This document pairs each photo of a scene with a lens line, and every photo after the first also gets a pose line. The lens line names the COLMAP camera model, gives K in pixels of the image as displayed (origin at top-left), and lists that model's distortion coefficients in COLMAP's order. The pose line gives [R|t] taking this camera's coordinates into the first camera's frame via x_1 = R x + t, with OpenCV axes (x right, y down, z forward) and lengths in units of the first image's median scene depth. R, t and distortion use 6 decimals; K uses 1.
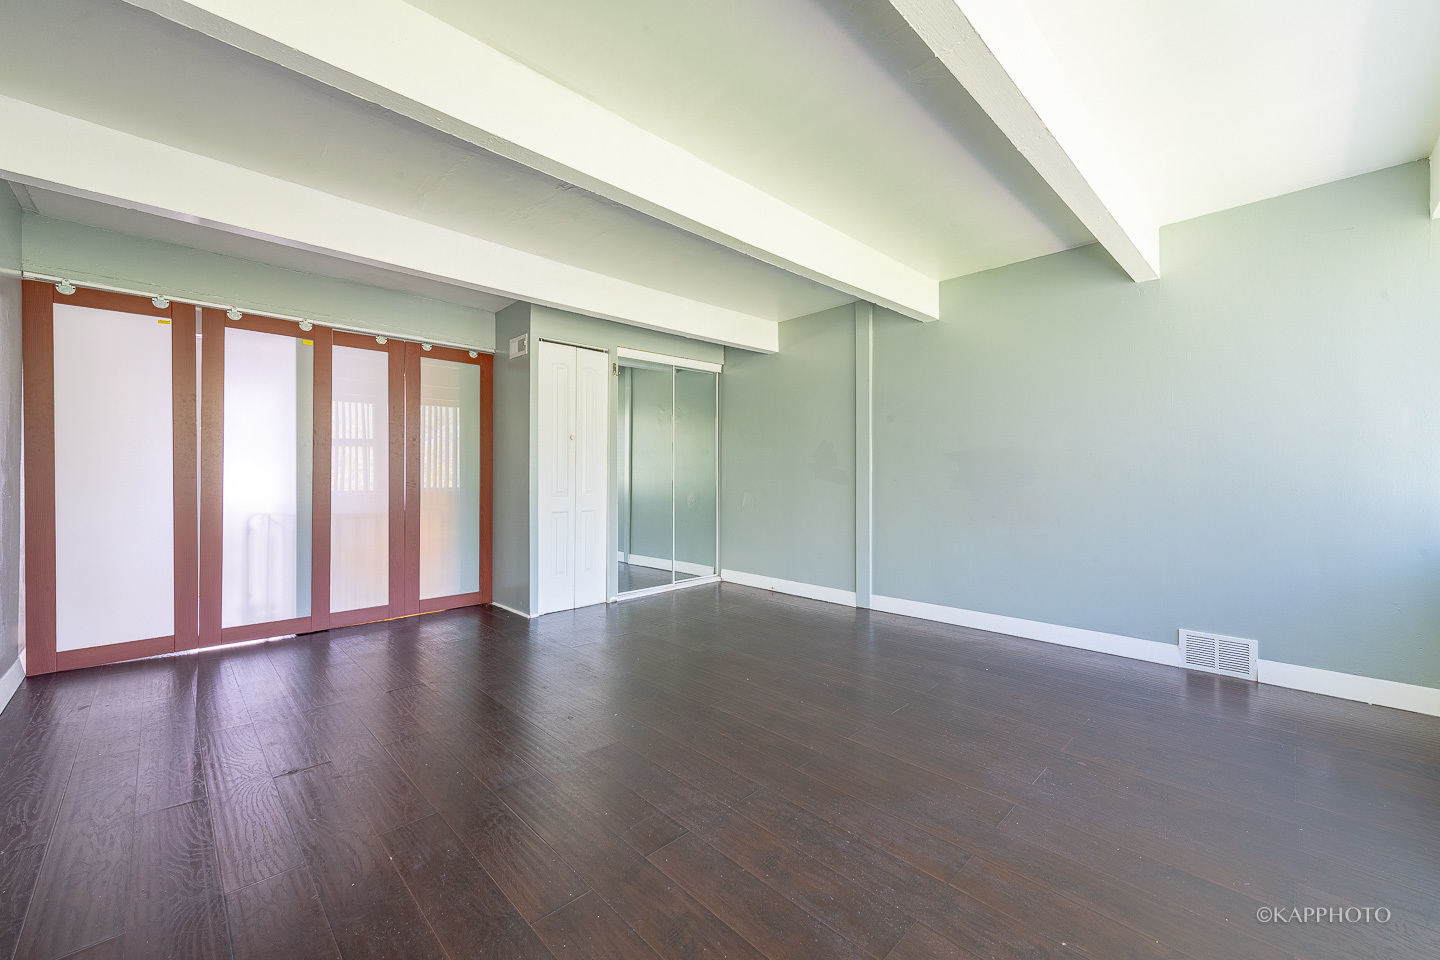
lens RADIAL K [[575.1, 0, 703.9], [0, 575.1, 472.4], [0, 0, 1]] dist [0.015370, -0.000640]
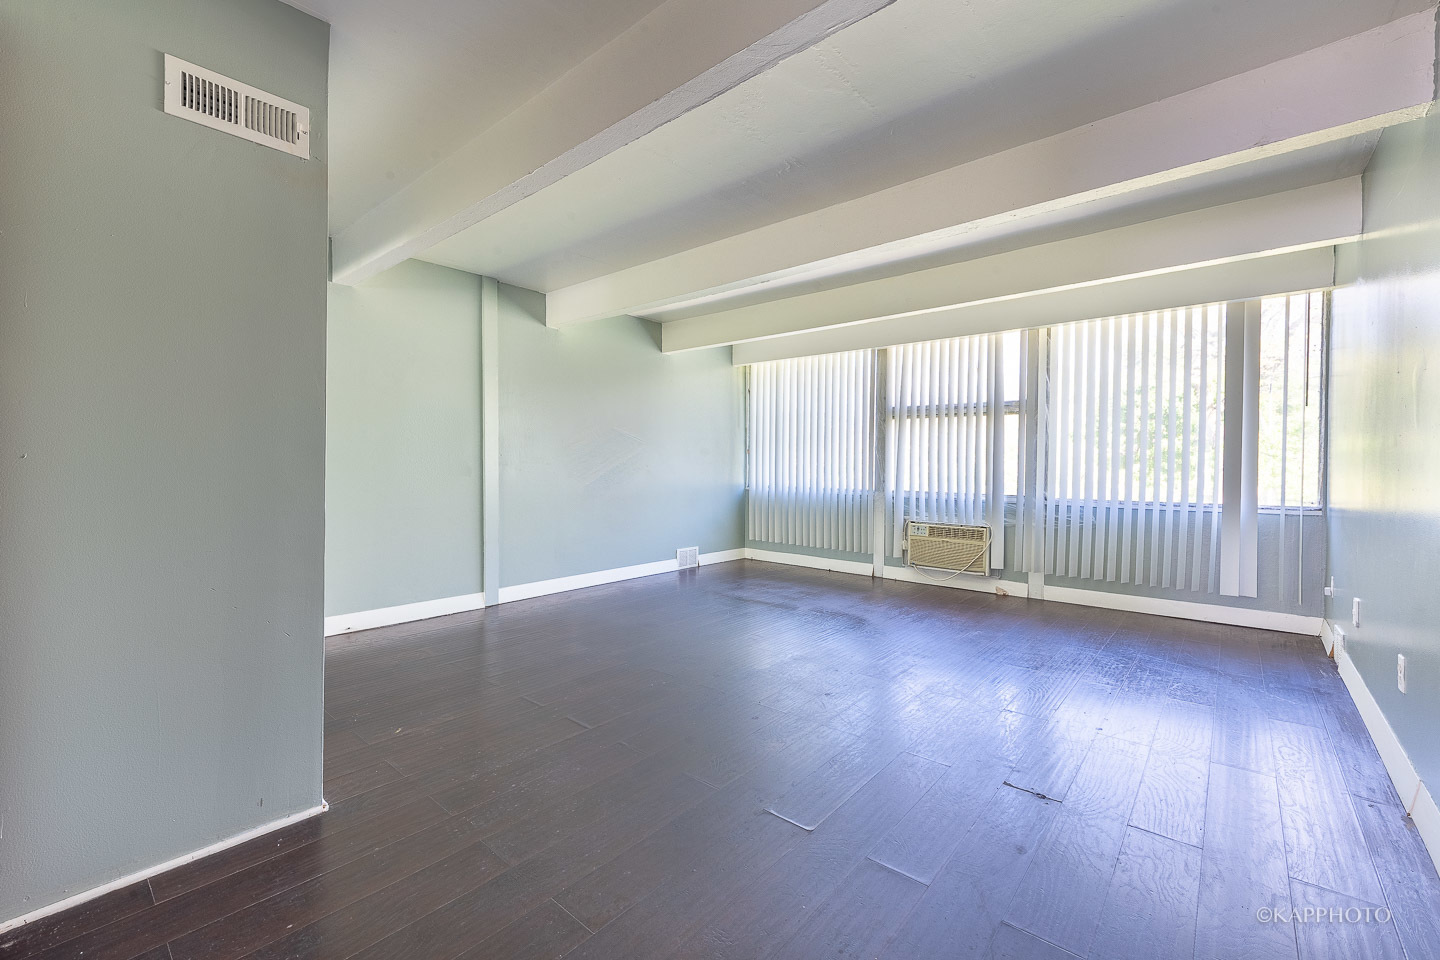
lens RADIAL K [[579.7, 0, 714.9], [0, 579.7, 467.1], [0, 0, 1]] dist [0.015493, 0.000056]
pose [[-0.095422, 0.000049, 0.995437, -0.723514], [-0.010381, 0.999946, -0.001045, 0.004799], [-0.995383, -0.010434, -0.095417, 0.744418]]
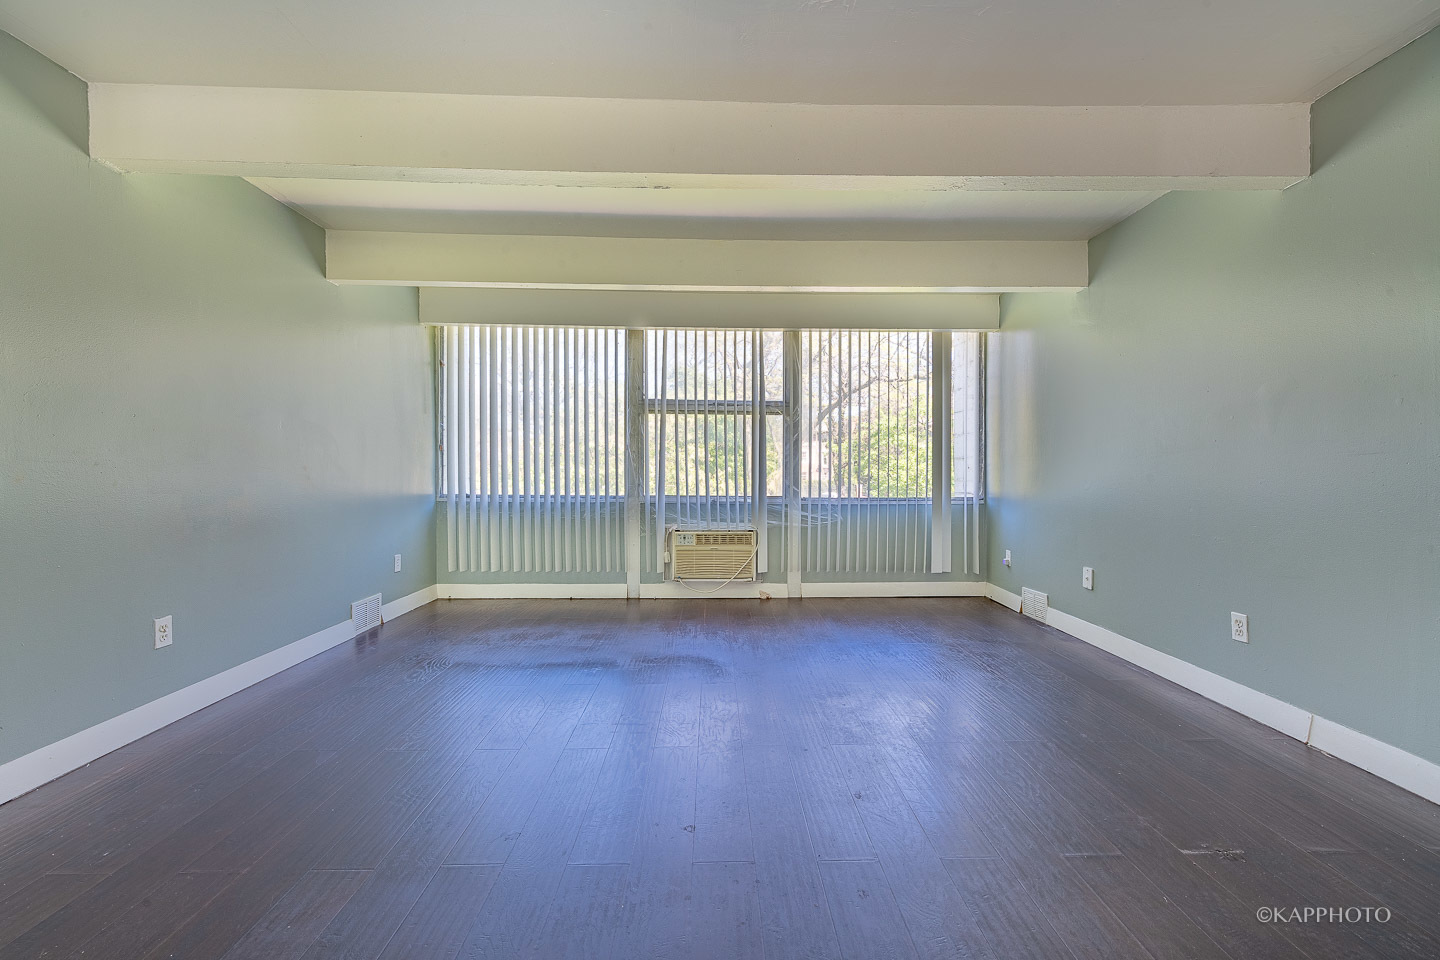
lens RADIAL K [[575.1, 0, 703.9], [0, 575.1, 472.4], [0, 0, 1]] dist [0.015370, -0.000640]
pose [[-0.726449, -0.000857, 0.687219, -0.331509], [-0.000918, 1.000000, 0.000276, 0.006076], [-0.687219, -0.000430, -0.726450, 0.950291]]
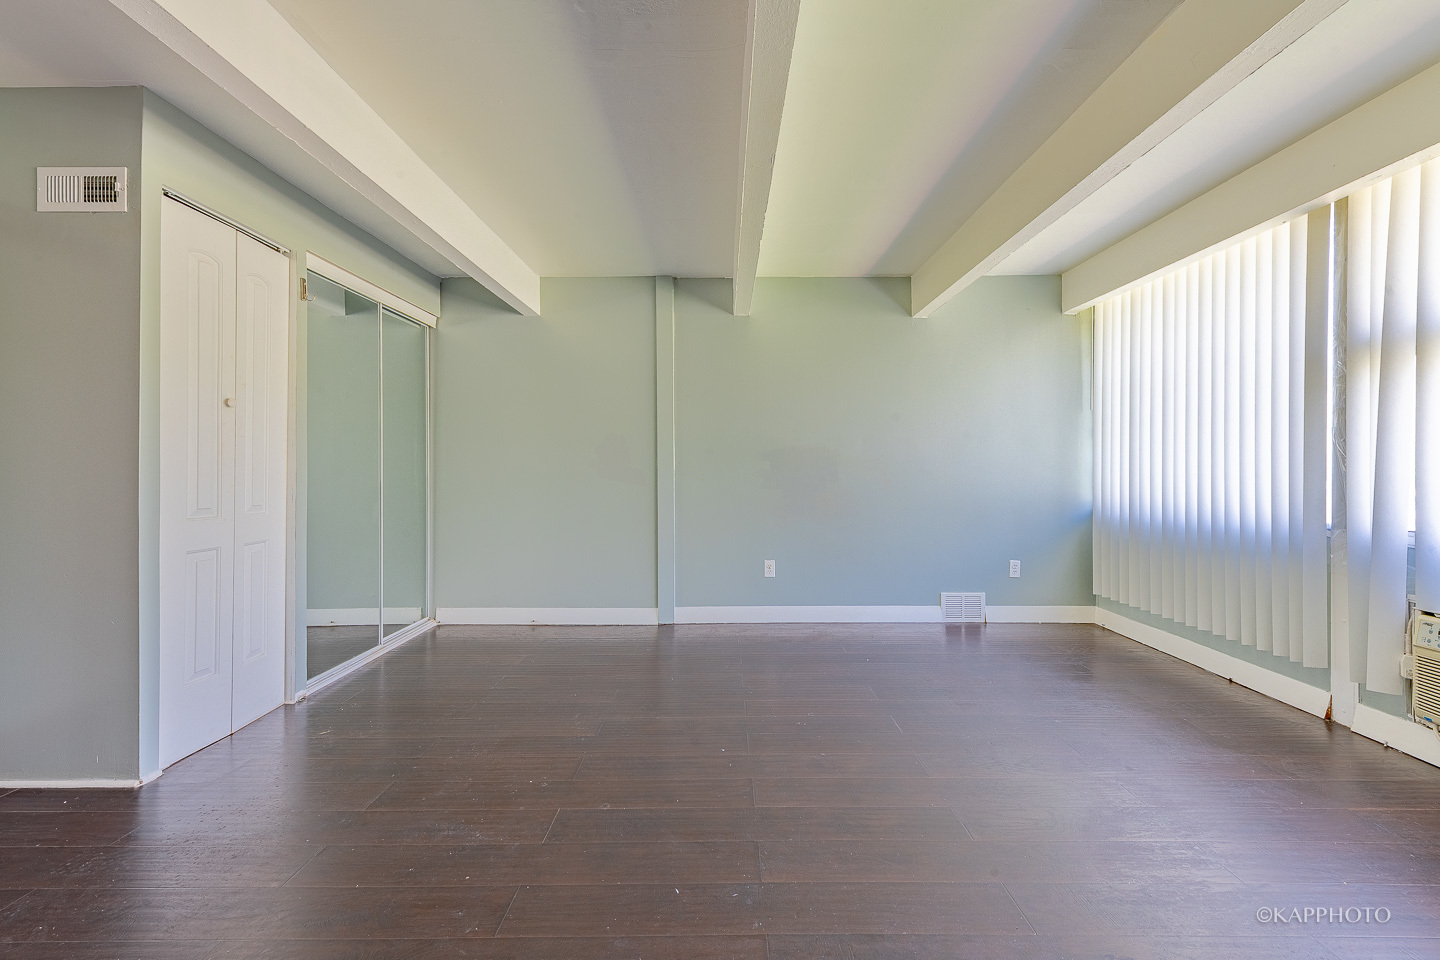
lens RADIAL K [[580.1, 0, 747.6], [0, 580.1, 468.6], [0, 0, 1]] dist [0.012326, -0.000306]
pose [[0.680611, 0.005468, 0.732624, -0.298391], [-0.003336, 0.999985, -0.004364, -0.000491], [-0.732637, 0.000527, 0.680619, 0.306336]]
